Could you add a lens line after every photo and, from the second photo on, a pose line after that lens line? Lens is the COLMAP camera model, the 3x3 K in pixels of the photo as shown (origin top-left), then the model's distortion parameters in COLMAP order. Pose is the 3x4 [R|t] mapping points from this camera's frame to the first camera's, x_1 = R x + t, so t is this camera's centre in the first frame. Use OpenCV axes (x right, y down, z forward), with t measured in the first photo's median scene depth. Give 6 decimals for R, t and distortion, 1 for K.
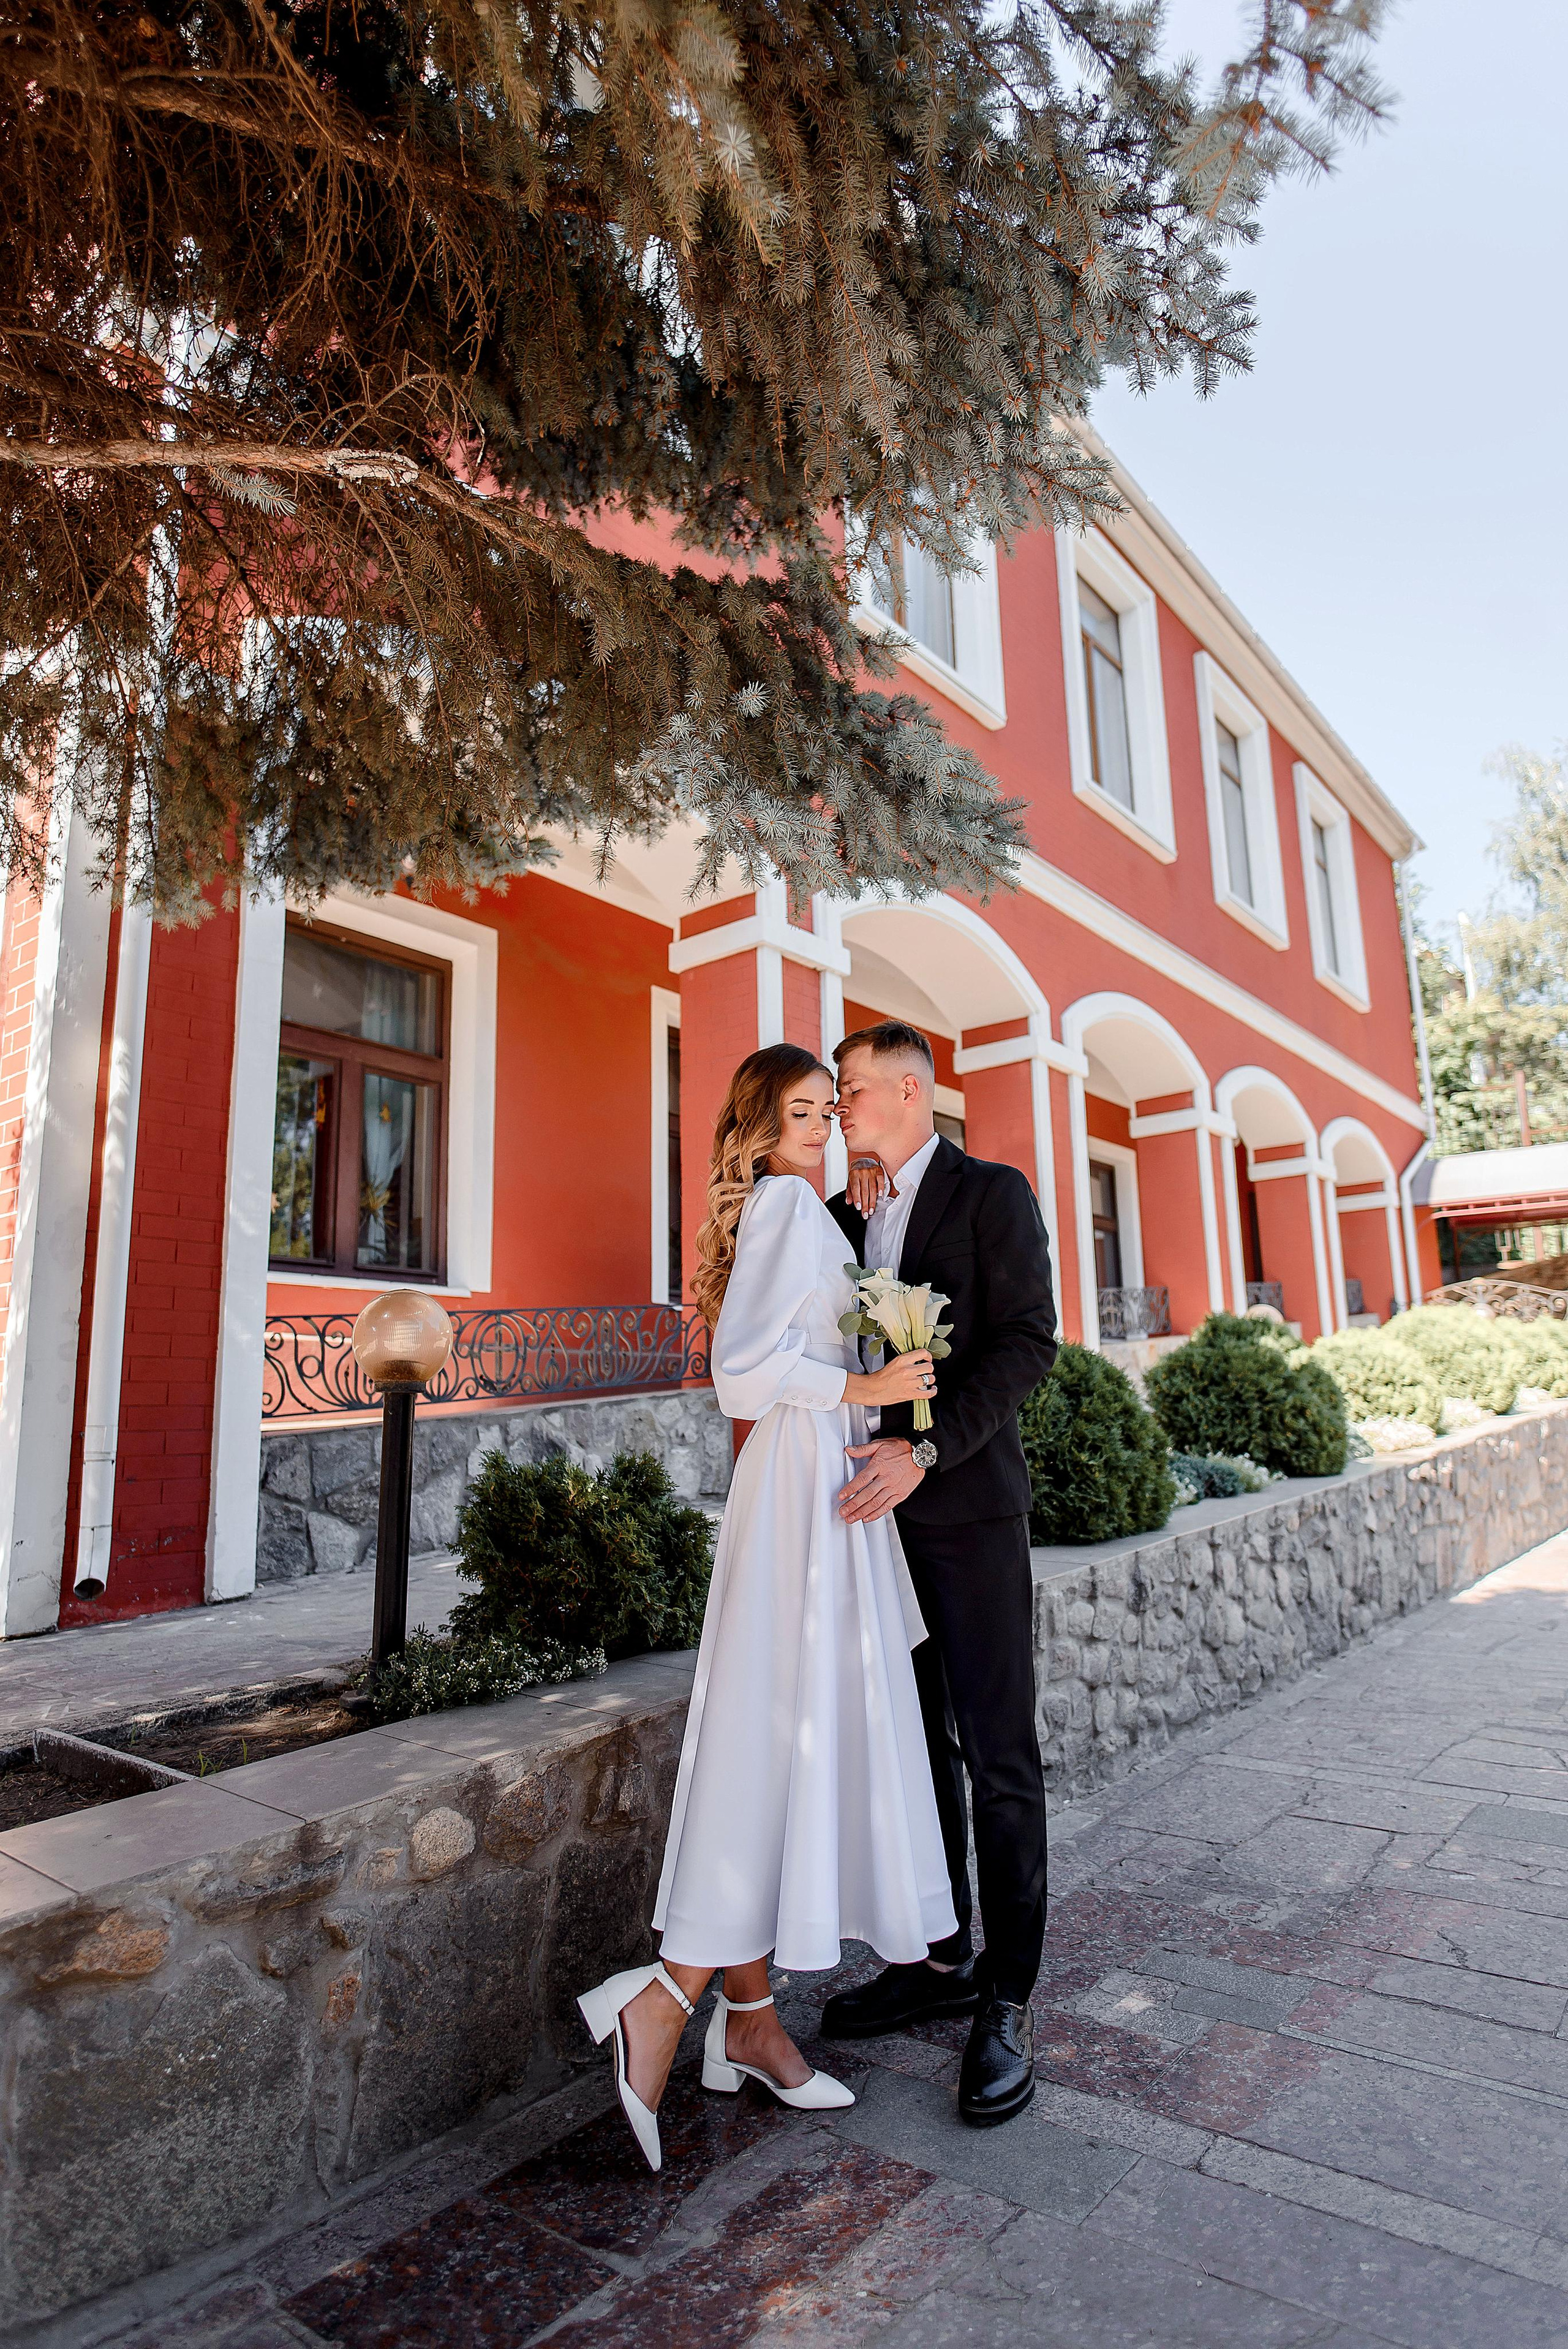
lens RADIAL K [[1304.0, 0, 776.5], [0, 1304.0, 1190.1], [0, 0, 1]] dist [-0.027466, -0.000035]
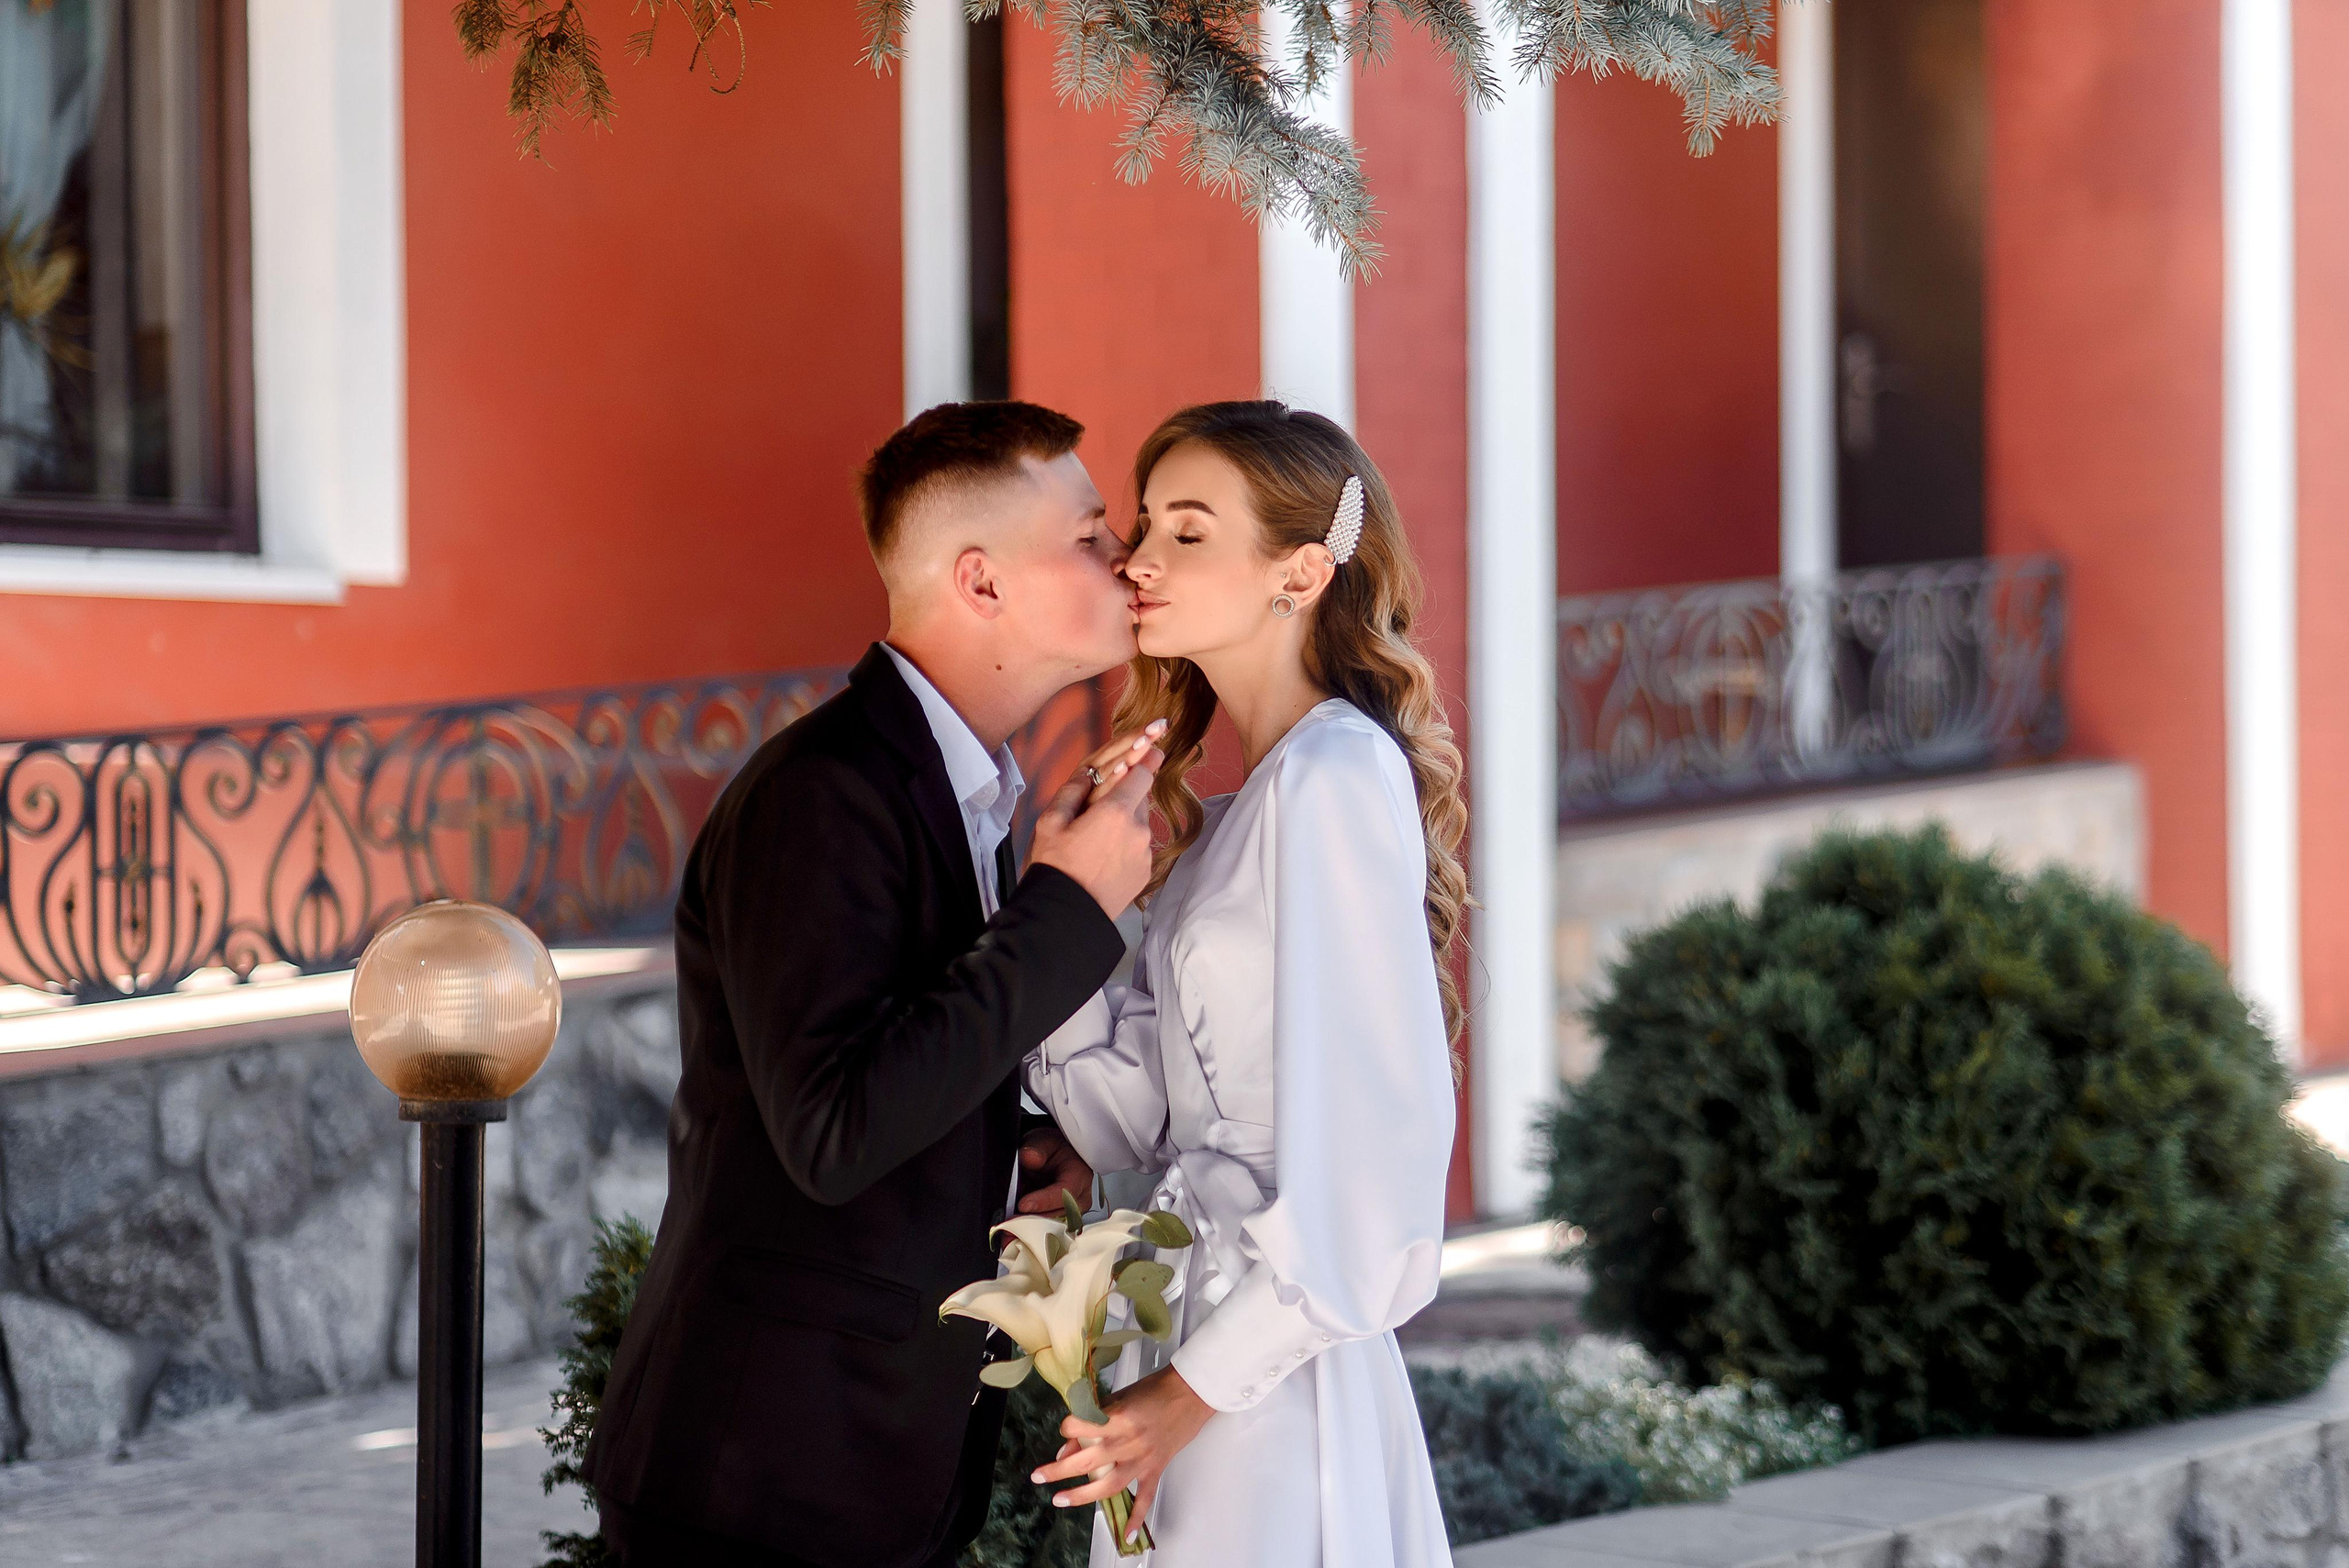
lens RADIAL K [[5681.2, 0, 1174.5], [0, 5681.2, 784.0], [0, 0, 1]] dist [0.443668, -5.140150]
pose [[0.999278, 0.017914, -0.033491, 0.024629], [-0.011735, 0.984261, 0.176330, -0.219385], [0.036123, -0.175809, 0.983761, -0.663244]]
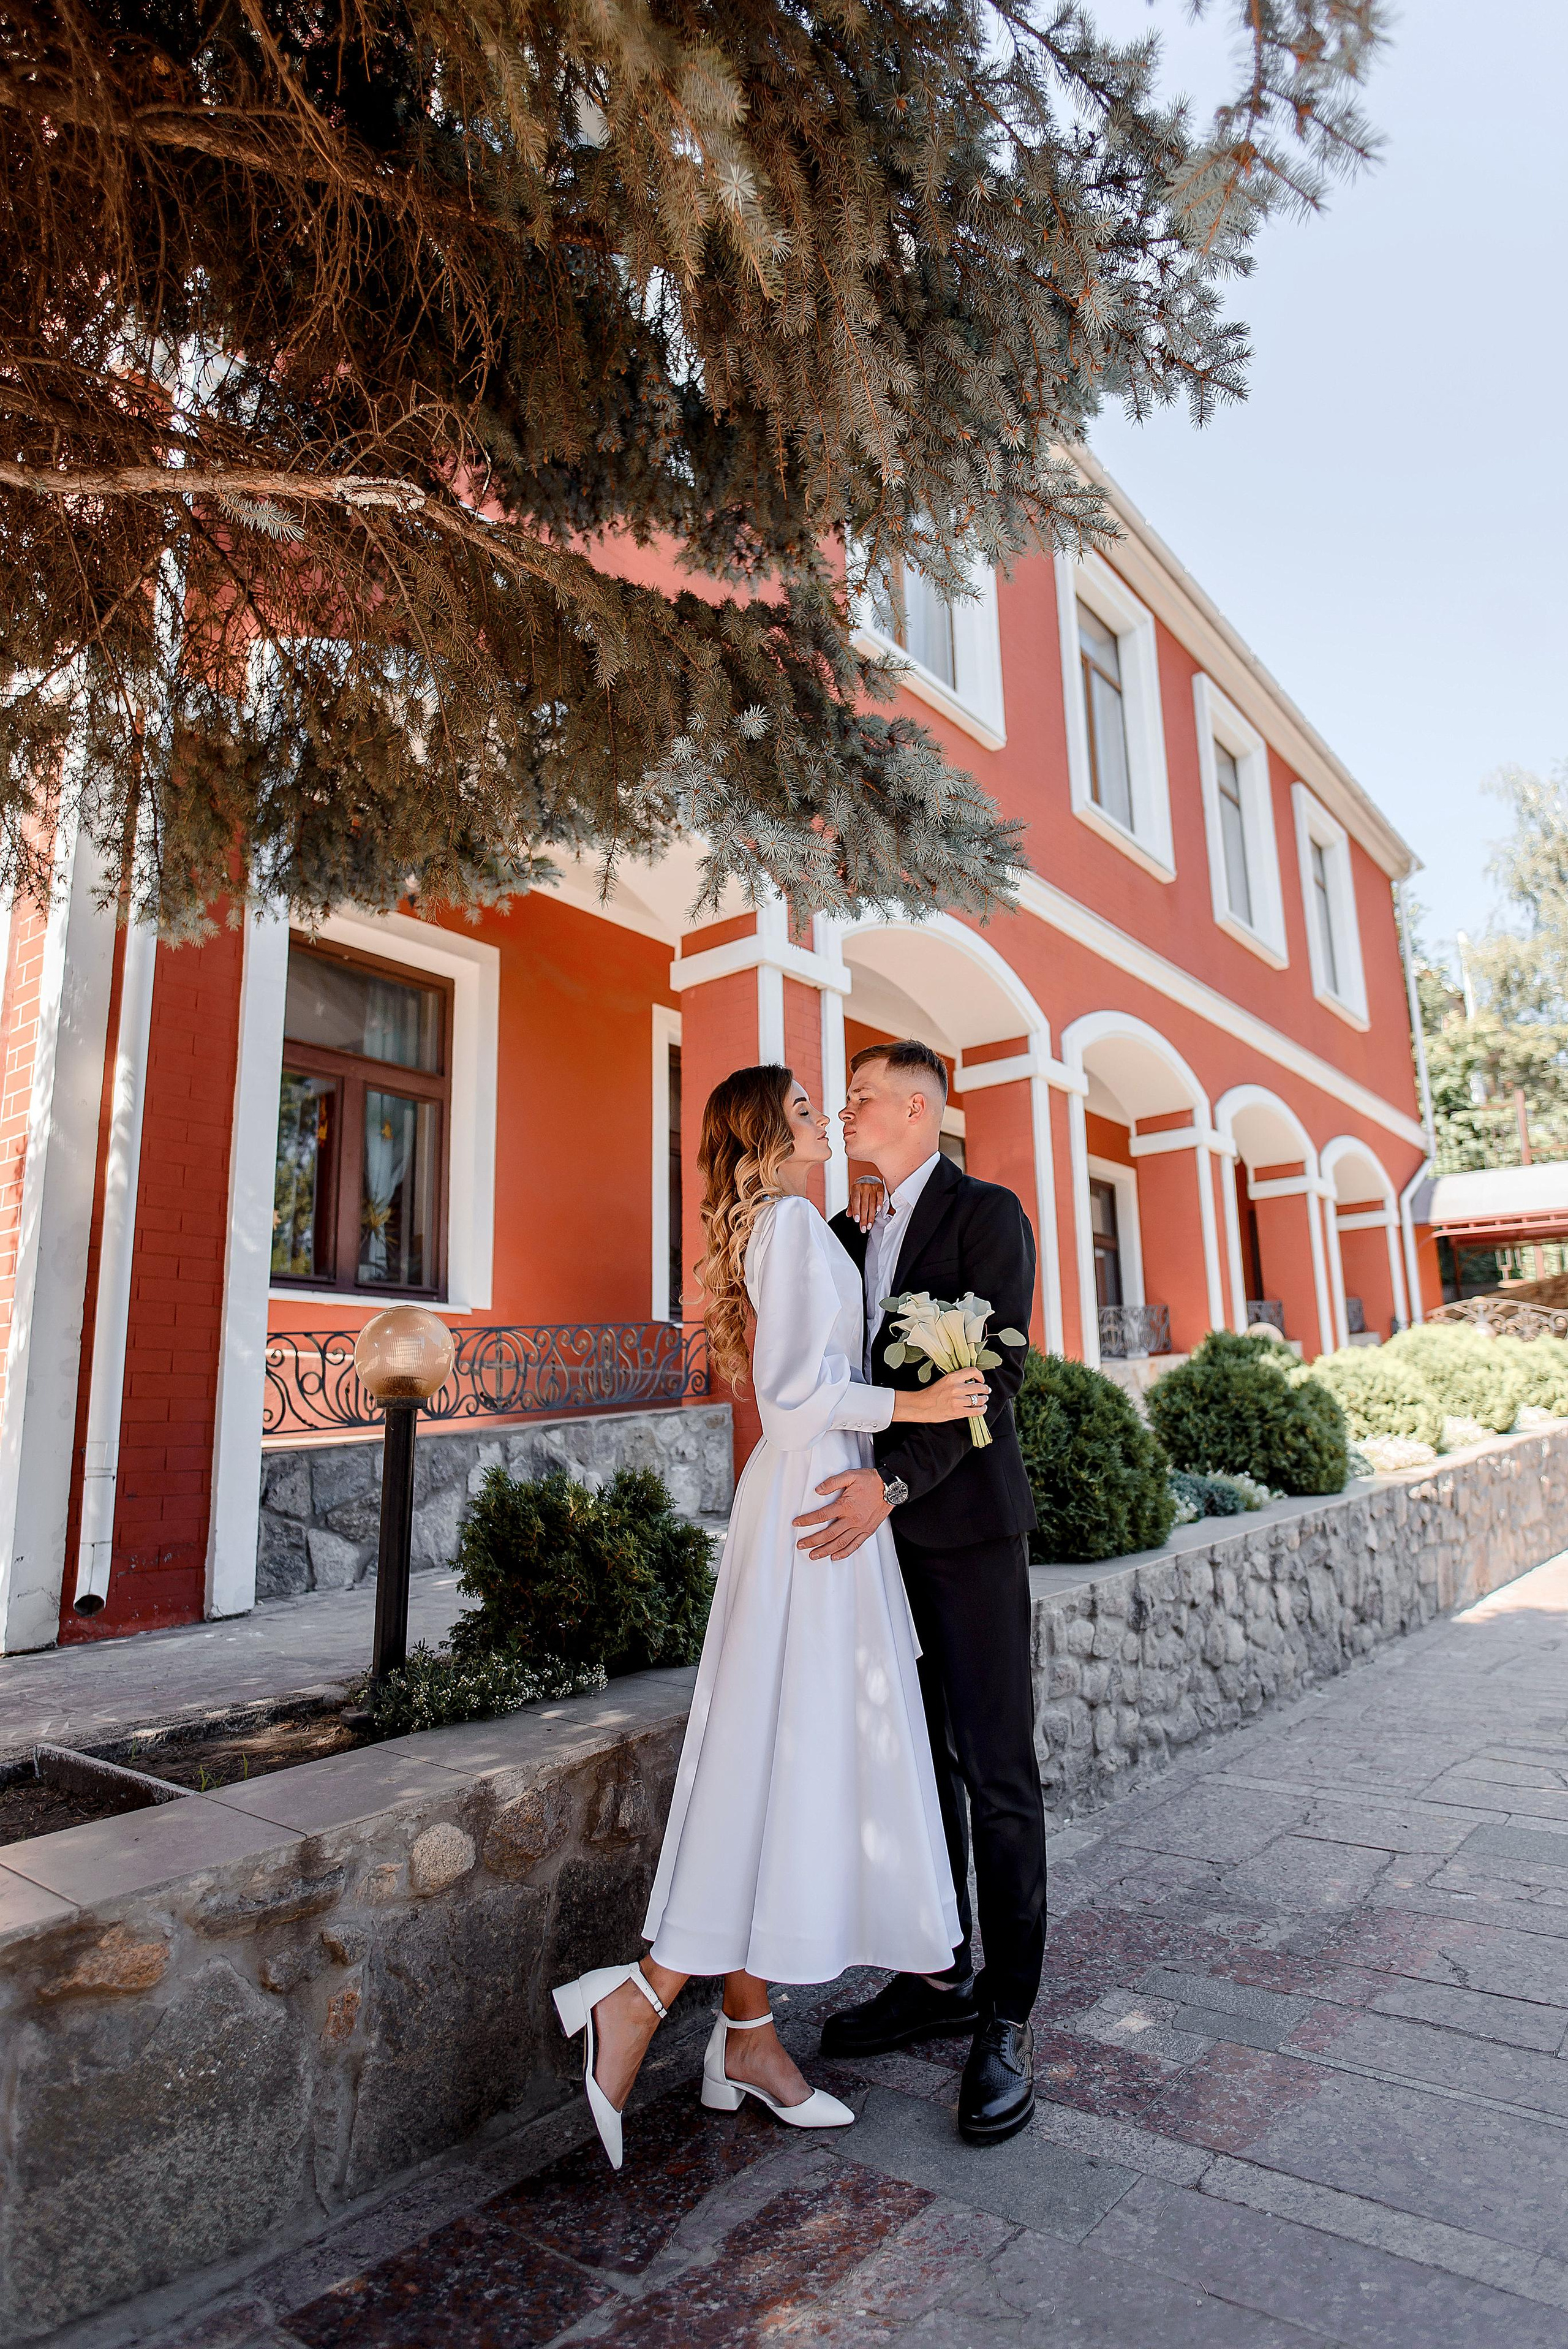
lens RADIAL K [[1304.0, 0, 776.5], [0, 1304.0, 1190.1], [0, 0, 1]] dist [-0.027466, -0.000035]
pose [[0.999999, 0.001378, -0.000402, -0.000028], [-0.001384, 0.999905, -0.013712, 0.000260], [0.000383, 0.013713, 0.999906, -0.003519]]
